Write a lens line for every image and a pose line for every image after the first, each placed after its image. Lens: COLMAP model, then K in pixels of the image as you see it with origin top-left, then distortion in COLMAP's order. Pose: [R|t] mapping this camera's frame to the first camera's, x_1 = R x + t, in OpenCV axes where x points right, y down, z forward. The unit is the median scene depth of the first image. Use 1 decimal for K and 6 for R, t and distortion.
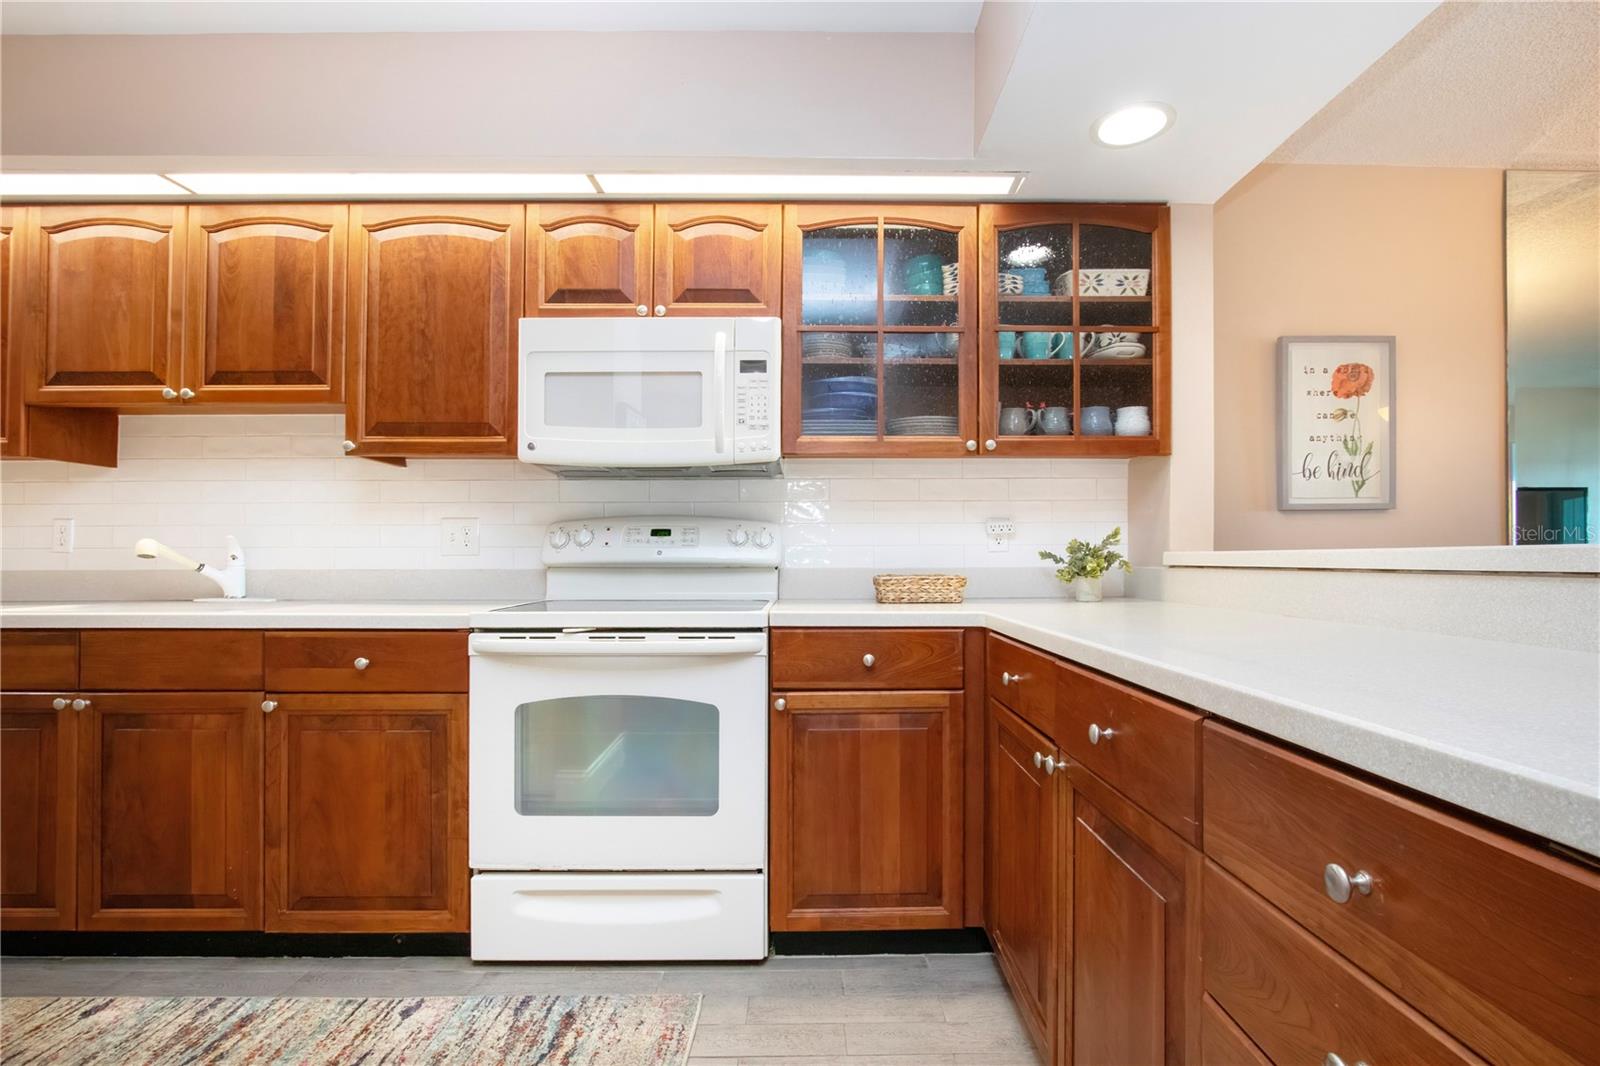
lens RADIAL K [[782.2, 0, 831.7], [0, 782.2, 537.3], [0, 0, 1]] dist [-0.018186, 0.002379]
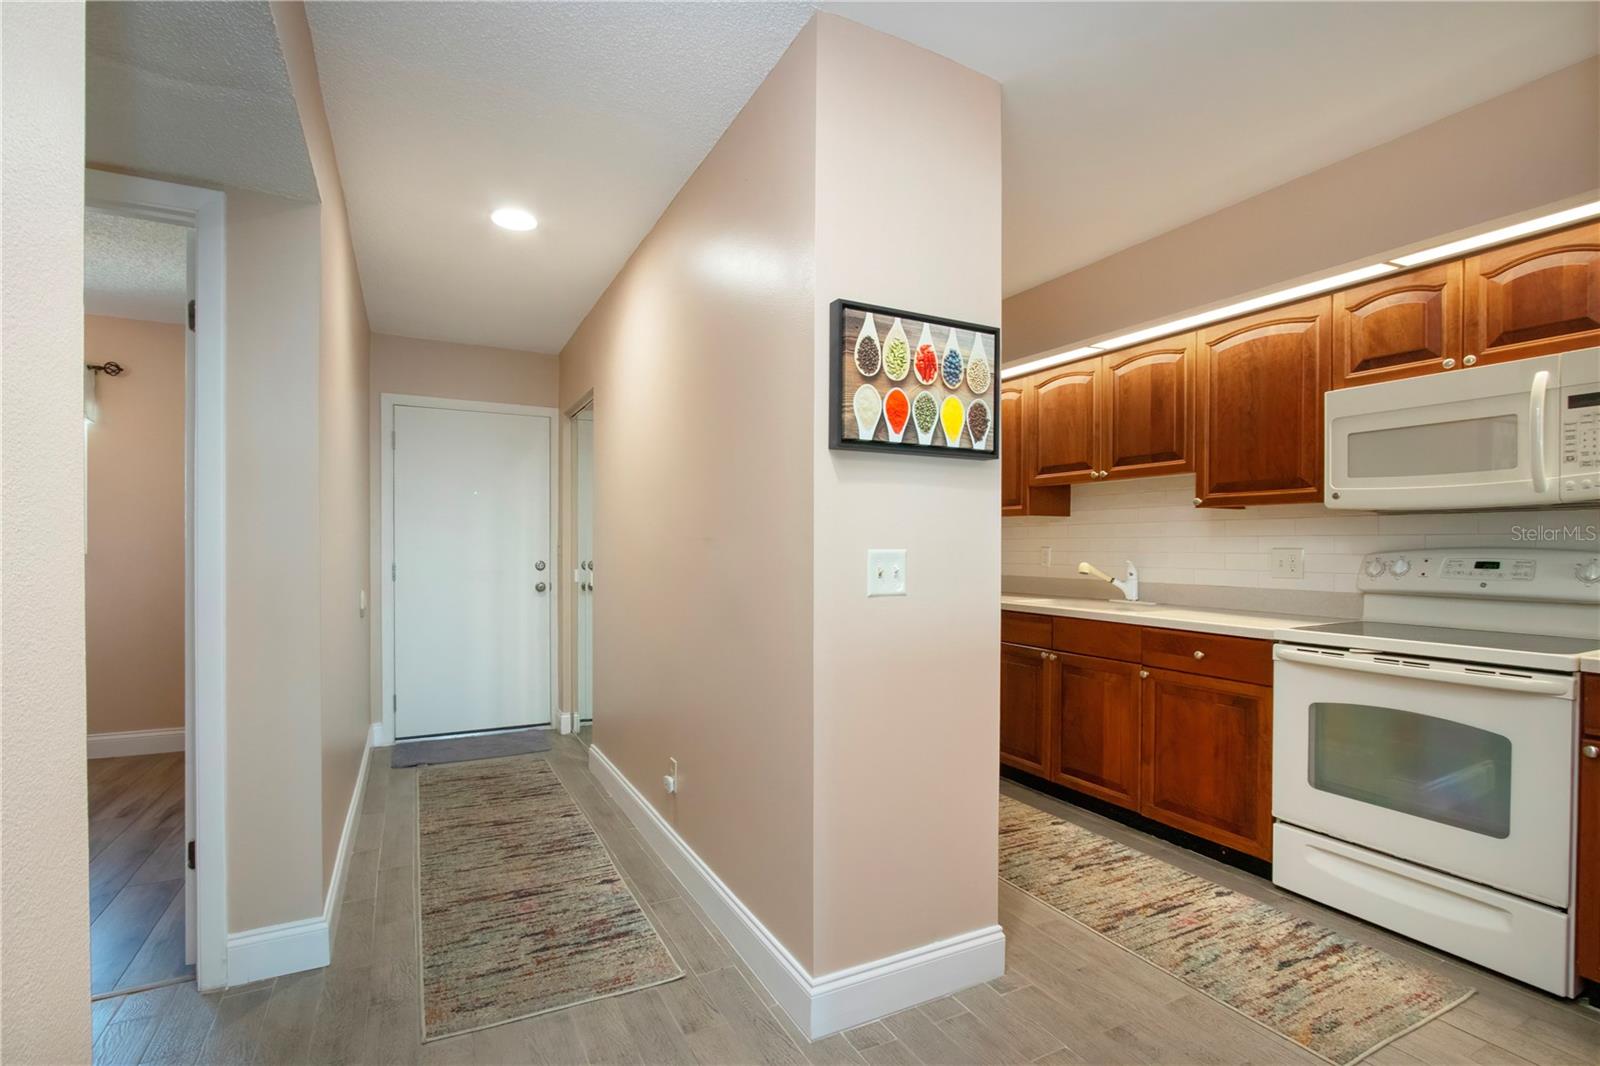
lens RADIAL K [[745.9, 0, 795.2], [0, 745.9, 565.9], [0, 0, 1]] dist [-0.013208, 0.000961]
pose [[0.444965, 0.026996, -0.895141, 0.295714], [0.016783, 0.999119, 0.038474, -0.070123], [0.895391, -0.032143, 0.444120, -0.292479]]
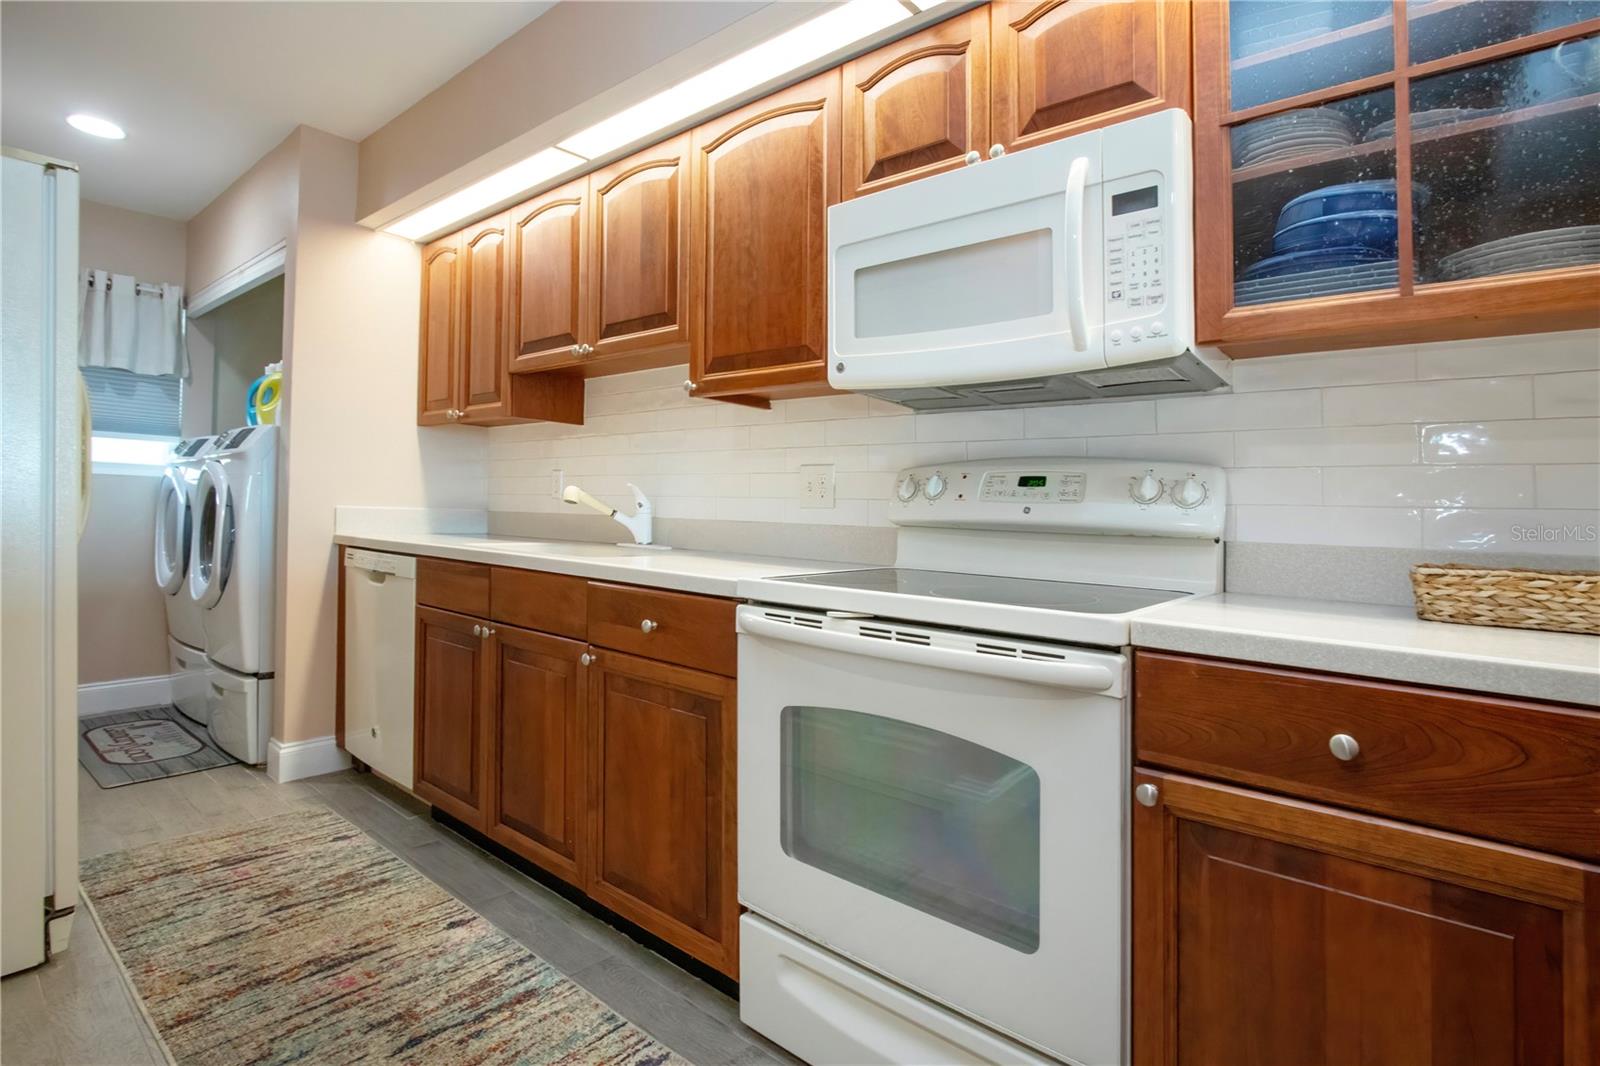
lens RADIAL K [[791.5, 0, 798.8], [0, 791.5, 471.9], [0, 0, 1]] dist [-0.013454, 0.000561]
pose [[0.756679, -0.007550, -0.653743, 0.103194], [-0.013456, 0.999542, -0.027118, 0.009113], [0.653648, 0.029317, 0.756231, 0.403417]]
